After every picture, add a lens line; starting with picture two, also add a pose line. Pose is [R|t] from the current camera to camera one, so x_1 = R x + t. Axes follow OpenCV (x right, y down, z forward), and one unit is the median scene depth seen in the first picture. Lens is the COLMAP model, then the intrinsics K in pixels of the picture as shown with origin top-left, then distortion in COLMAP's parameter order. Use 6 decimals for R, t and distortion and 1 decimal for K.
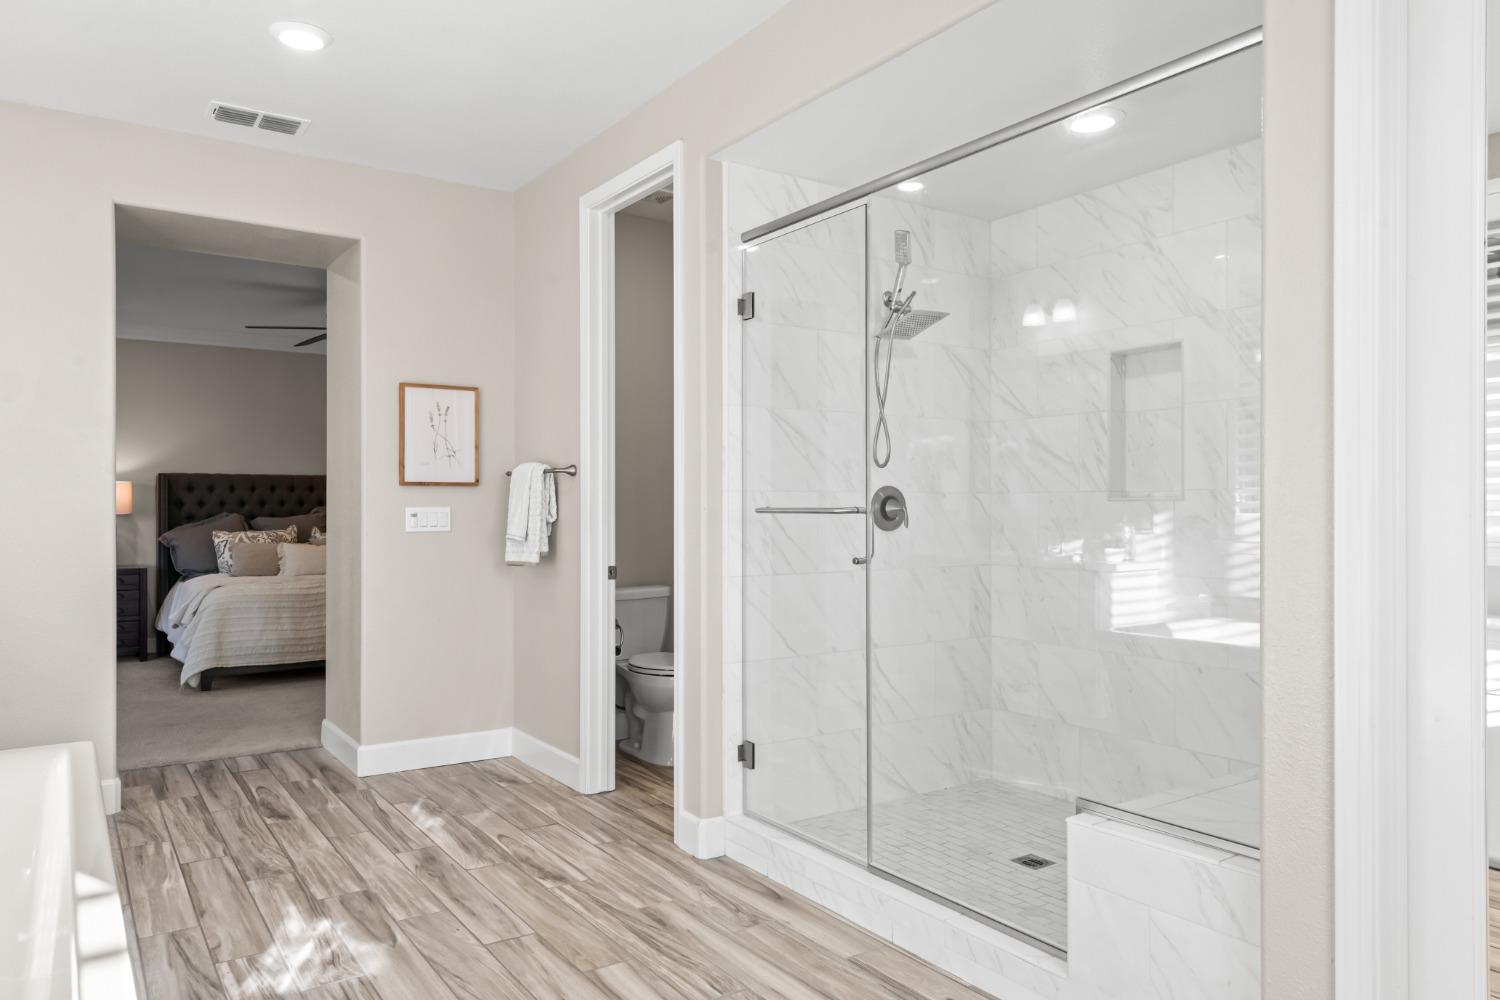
lens RADIAL K [[1055.3, 0, 743.6], [0, 1055.3, 498.4], [0, 0, 1]] dist [0.013483, 0.003499]
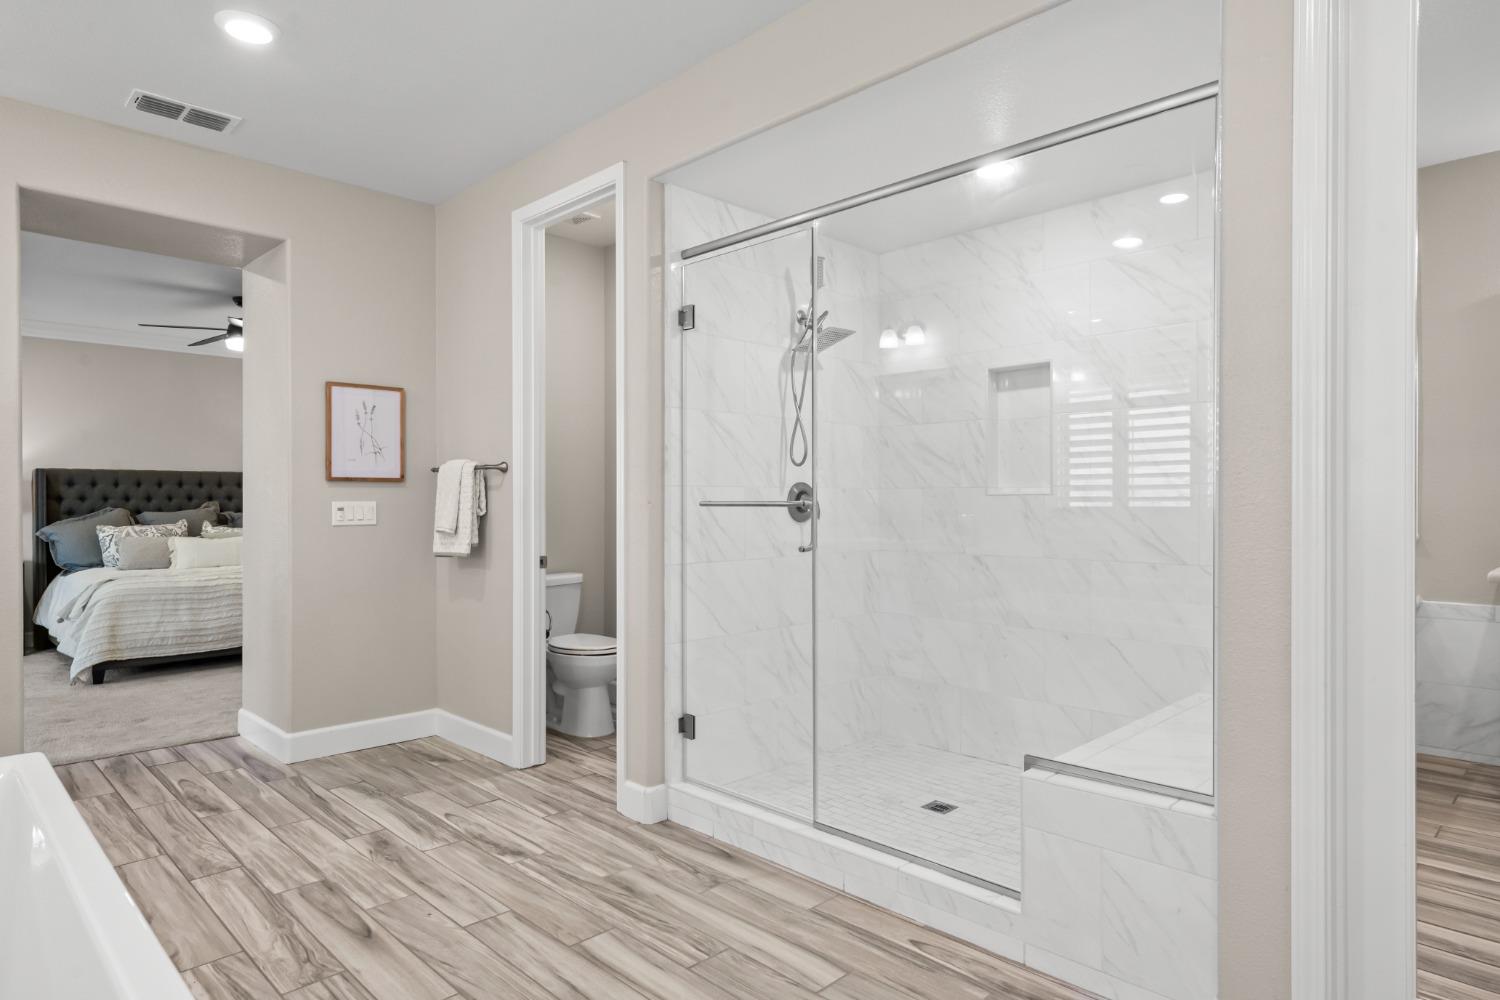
lens RADIAL K [[890.3, 0, 750.0], [0, 890.3, 500.0], [0, 0, 1]] dist [0.007053, 0.004315]
pose [[0.981347, -0.000254, 0.192242, -0.102901], [-0.000848, 0.999984, 0.005651, 0.001705], [-0.192240, -0.005709, 0.981331, 0.074119]]
